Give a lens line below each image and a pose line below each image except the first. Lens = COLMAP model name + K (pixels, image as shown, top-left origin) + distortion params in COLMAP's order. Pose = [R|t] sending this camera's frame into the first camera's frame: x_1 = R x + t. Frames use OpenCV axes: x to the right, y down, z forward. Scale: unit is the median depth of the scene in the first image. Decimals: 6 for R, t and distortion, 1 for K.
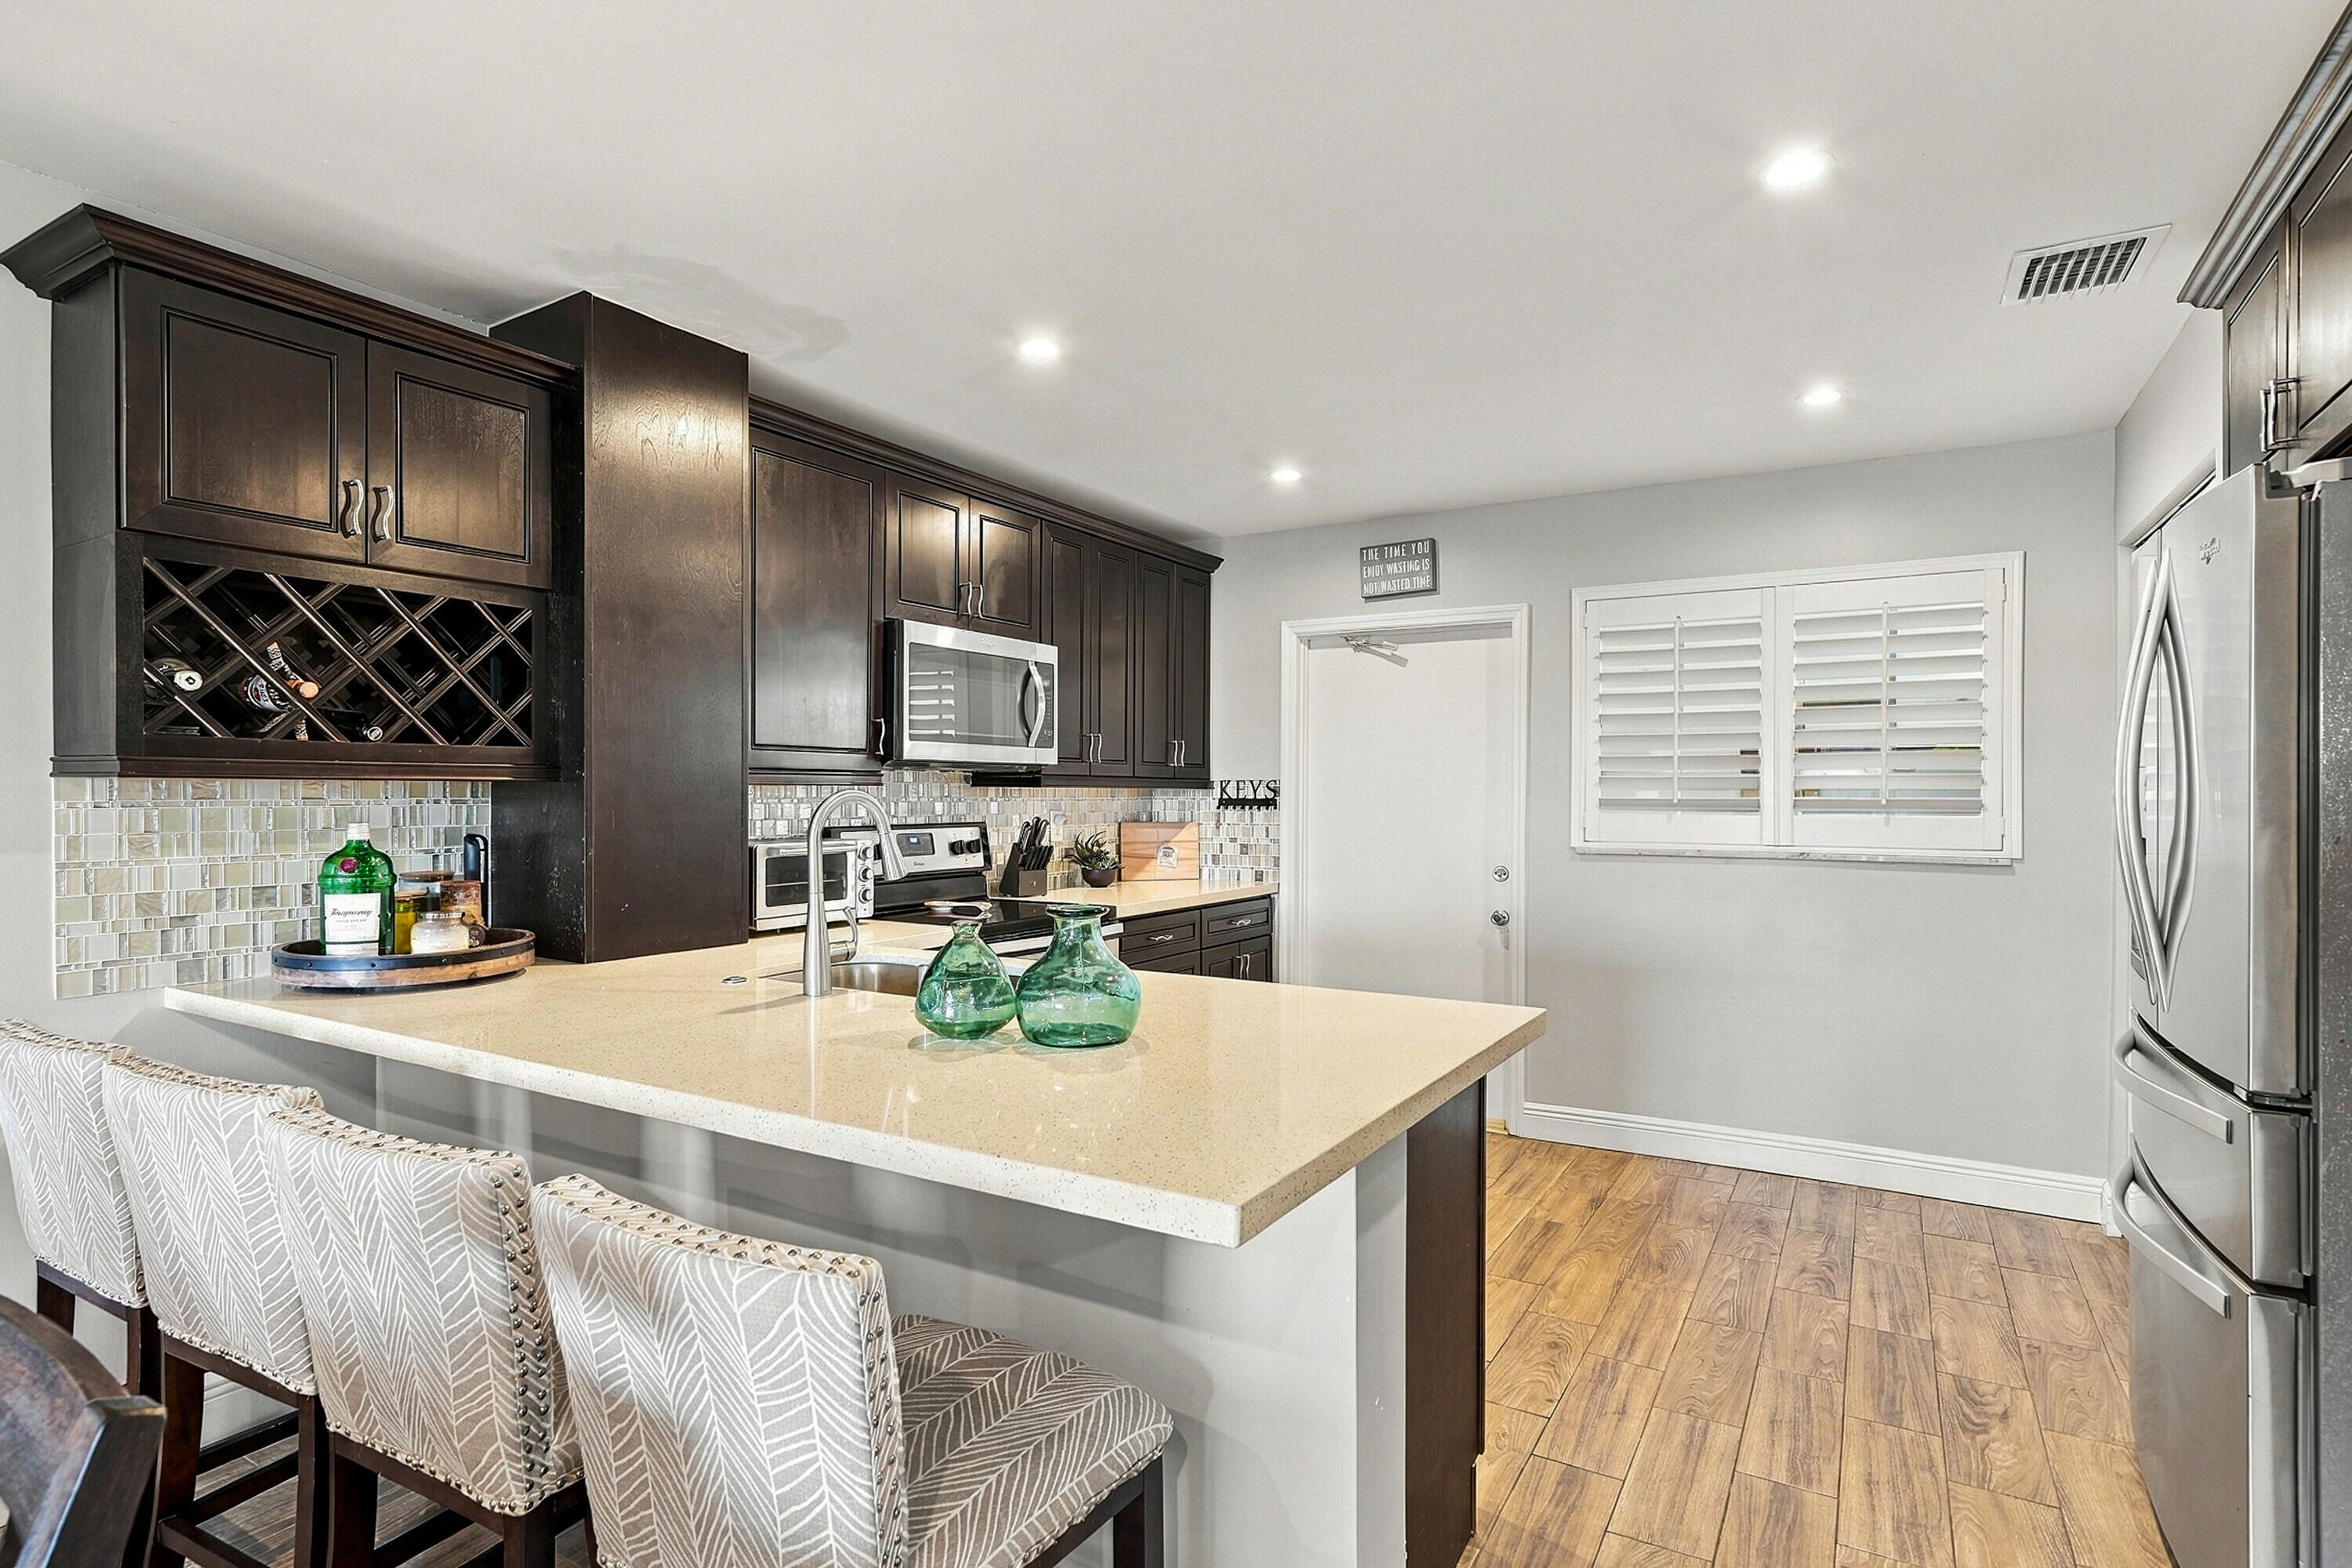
lens RADIAL K [[1212.5, 0, 1176.0], [0, 1212.5, 784.0], [0, 0, 1]] dist [0.000729, 0.000237]
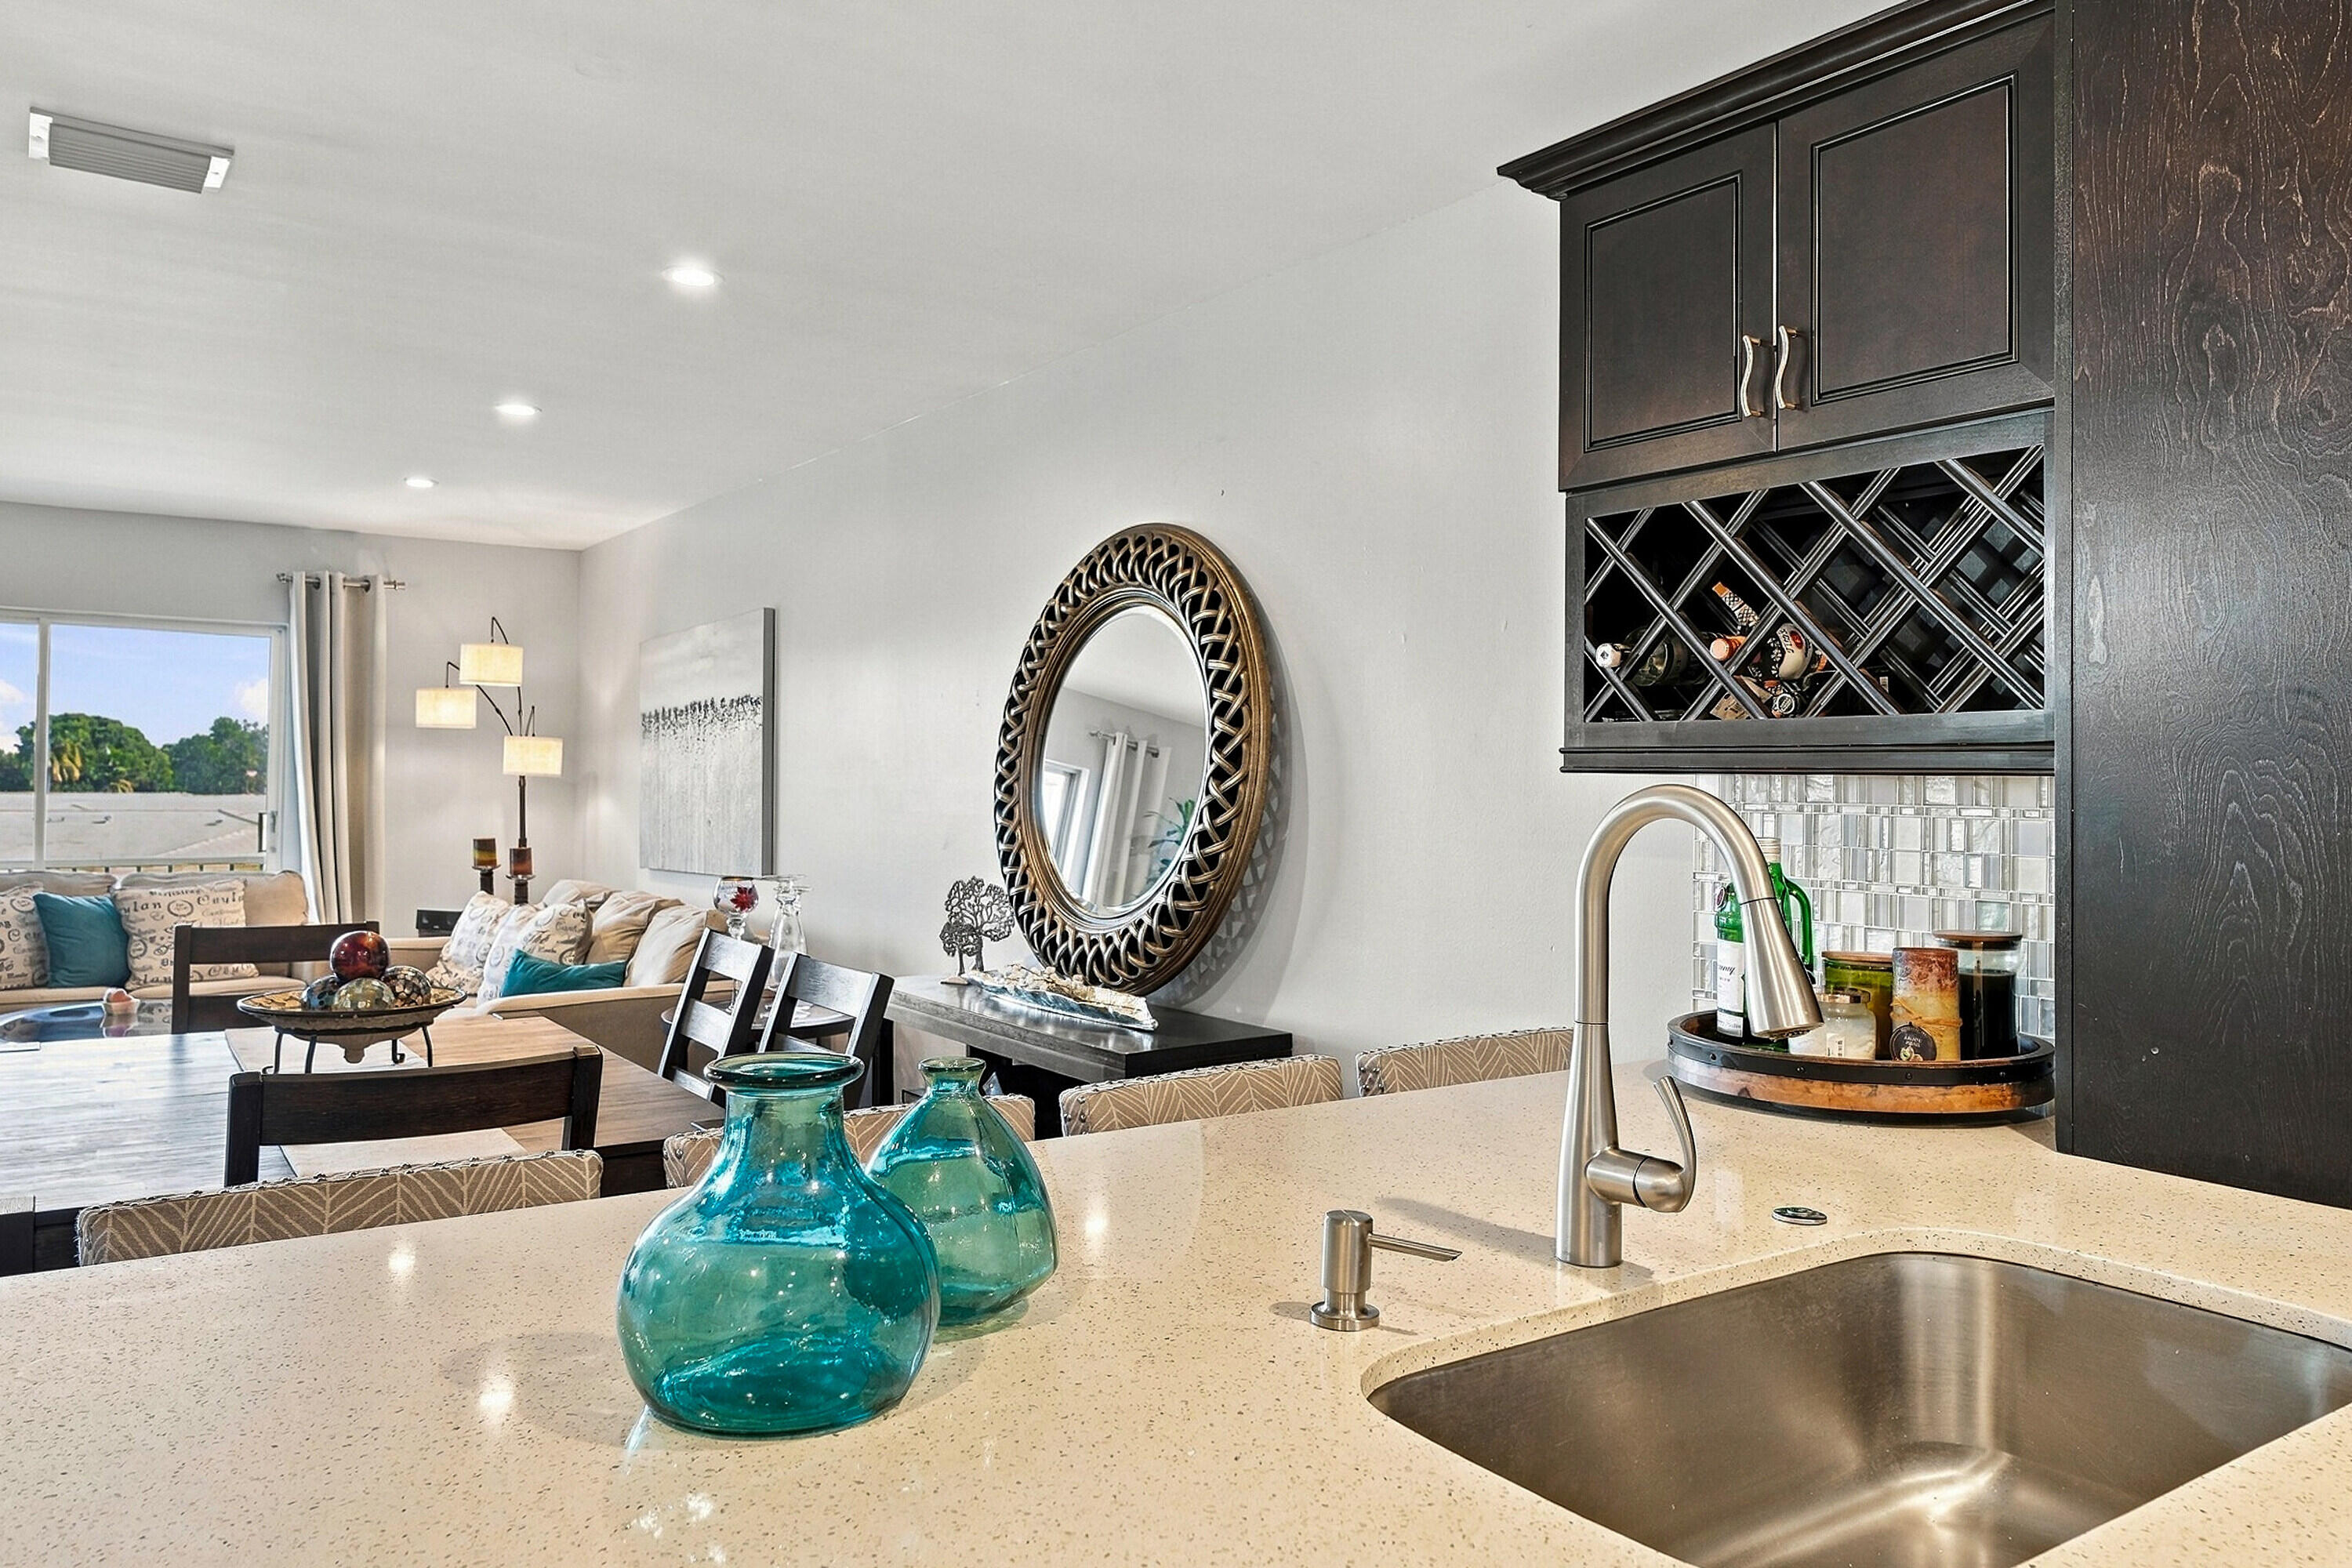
lens RADIAL K [[1613.6, 0, 1177.6], [0, 1613.6, 724.5], [0, 0, 1]] dist [0.003031, 0.002159]
pose [[-0.423159, -0.038677, -0.905230, 0.263779], [-0.008828, 0.999217, -0.038566, 0.007105], [0.906013, -0.008329, -0.423169, 1.004598]]
